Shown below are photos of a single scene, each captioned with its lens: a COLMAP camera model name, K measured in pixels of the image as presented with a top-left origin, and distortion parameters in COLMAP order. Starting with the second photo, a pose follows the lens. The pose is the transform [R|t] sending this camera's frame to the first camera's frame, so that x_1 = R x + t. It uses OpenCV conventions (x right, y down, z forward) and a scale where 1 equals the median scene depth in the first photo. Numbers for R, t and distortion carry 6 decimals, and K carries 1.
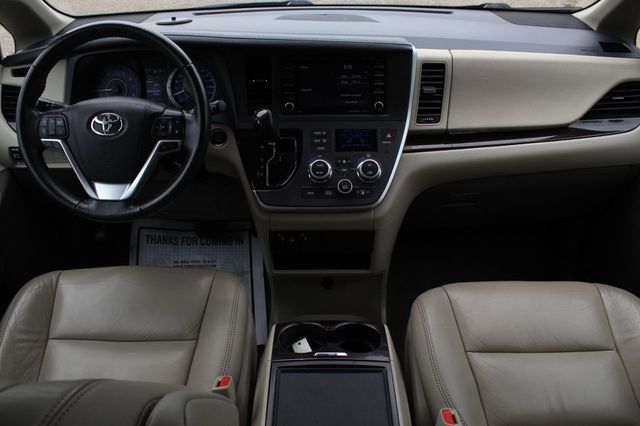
lens RADIAL K [[533.7, 0, 320.0], [0, 533.7, 213.0], [0, 0, 1]] dist [-0.177780, 0.163769]
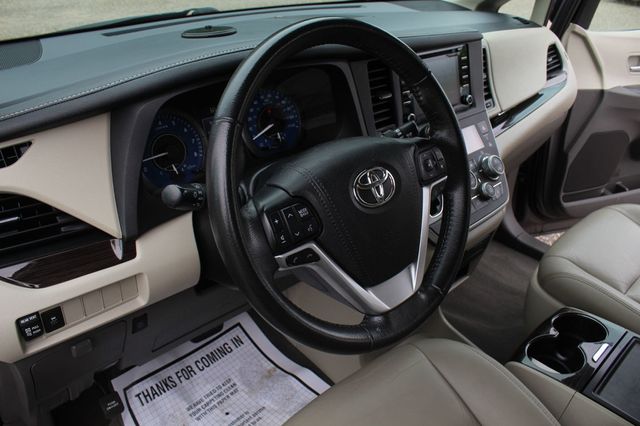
lens RADIAL K [[533.7, 0, 320.0], [0, 533.7, 213.0], [0, 0, 1]] dist [-0.177780, 0.163769]
pose [[0.745397, -0.307355, 0.591537, -0.685497], [0.323403, 0.942677, 0.082282, -0.180146], [-0.582918, 0.129973, 0.802068, 0.467148]]
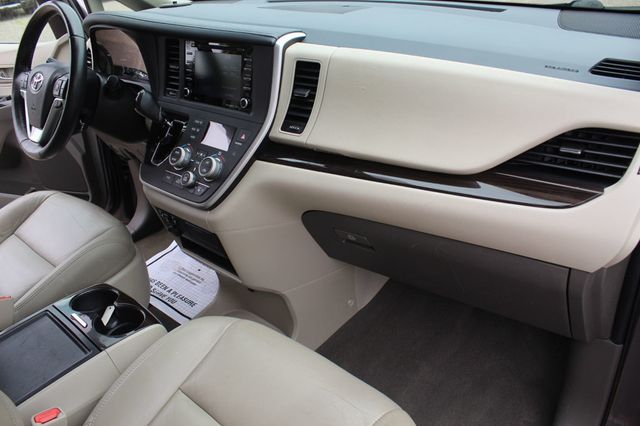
lens RADIAL K [[533.7, 0, 320.0], [0, 533.7, 213.0], [0, 0, 1]] dist [-0.177780, 0.163769]
pose [[0.741489, 0.273475, -0.612703, 0.813211], [-0.276892, 0.956503, 0.091835, -0.142106], [0.611167, 0.101558, 0.784959, 0.395102]]
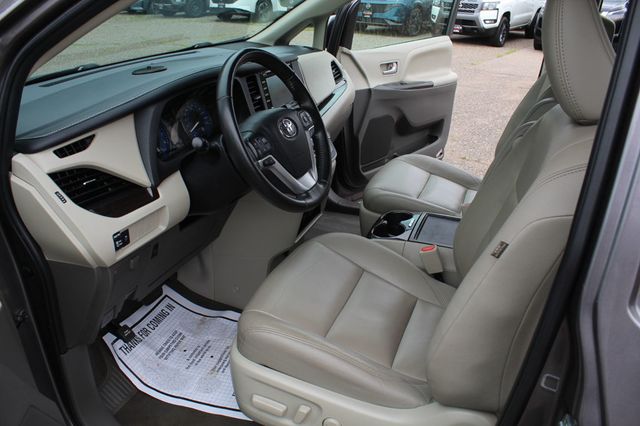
lens RADIAL K [[533.7, 0, 320.0], [0, 533.7, 213.0], [0, 0, 1]] dist [-0.177780, 0.163769]
pose [[0.389491, -0.378919, 0.839474, -1.210727], [0.488596, 0.857636, 0.160423, -0.139196], [-0.780750, 0.347680, 0.519180, 0.332736]]
